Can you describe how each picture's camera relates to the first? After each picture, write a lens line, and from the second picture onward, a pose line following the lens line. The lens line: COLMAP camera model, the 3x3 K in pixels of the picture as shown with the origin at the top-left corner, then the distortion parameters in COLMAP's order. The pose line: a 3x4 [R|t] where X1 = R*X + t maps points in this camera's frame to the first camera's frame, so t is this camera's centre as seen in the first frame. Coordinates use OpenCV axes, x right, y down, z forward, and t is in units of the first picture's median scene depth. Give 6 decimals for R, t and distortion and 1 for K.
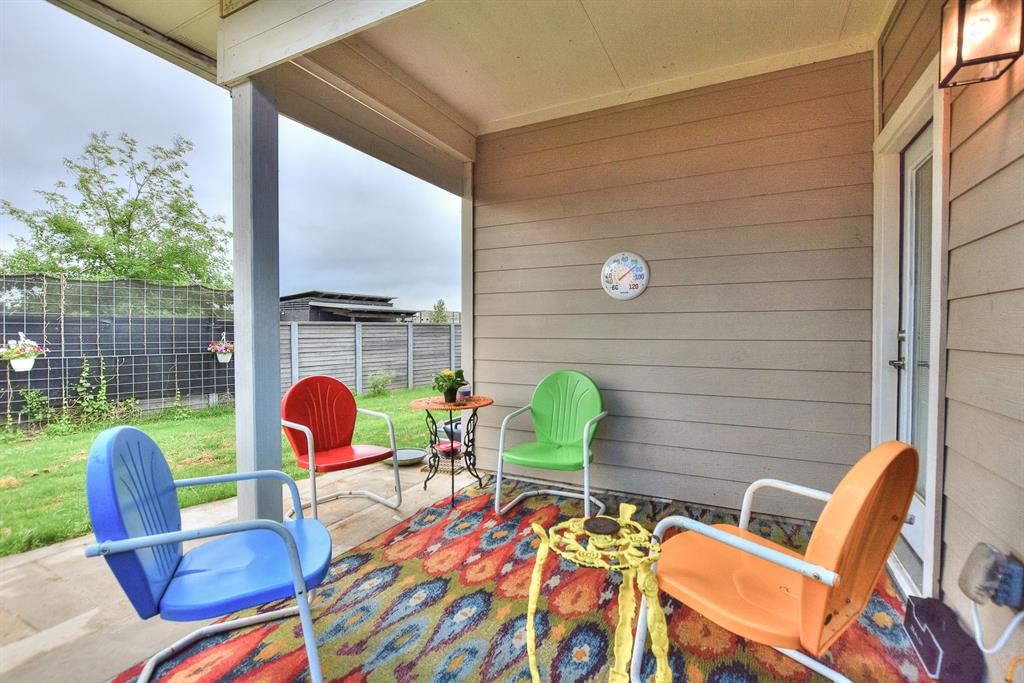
lens RADIAL K [[451.4, 0, 511.9], [0, 451.4, 336.5], [0, 0, 1]] dist [-0.022917, 0.005008]
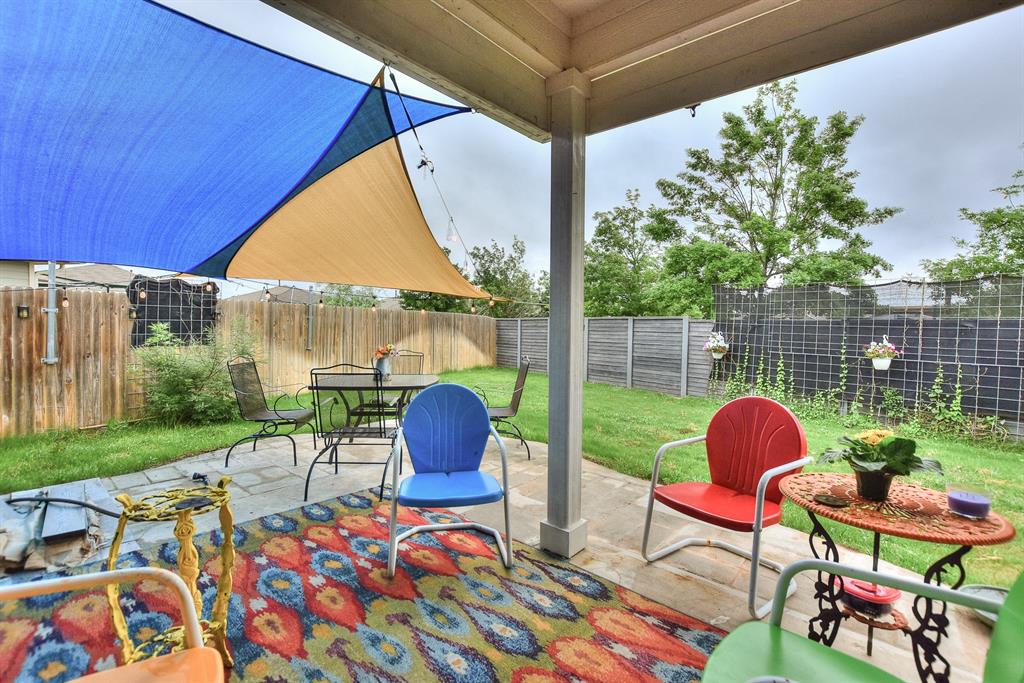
lens RADIAL K [[451.4, 0, 511.9], [0, 451.4, 336.5], [0, 0, 1]] dist [-0.022917, 0.005008]
pose [[-0.242562, 0.022859, -0.969867, 0.389234], [-0.027338, 0.999164, 0.030387, -0.026349], [0.969751, 0.033885, -0.241735, 0.717802]]
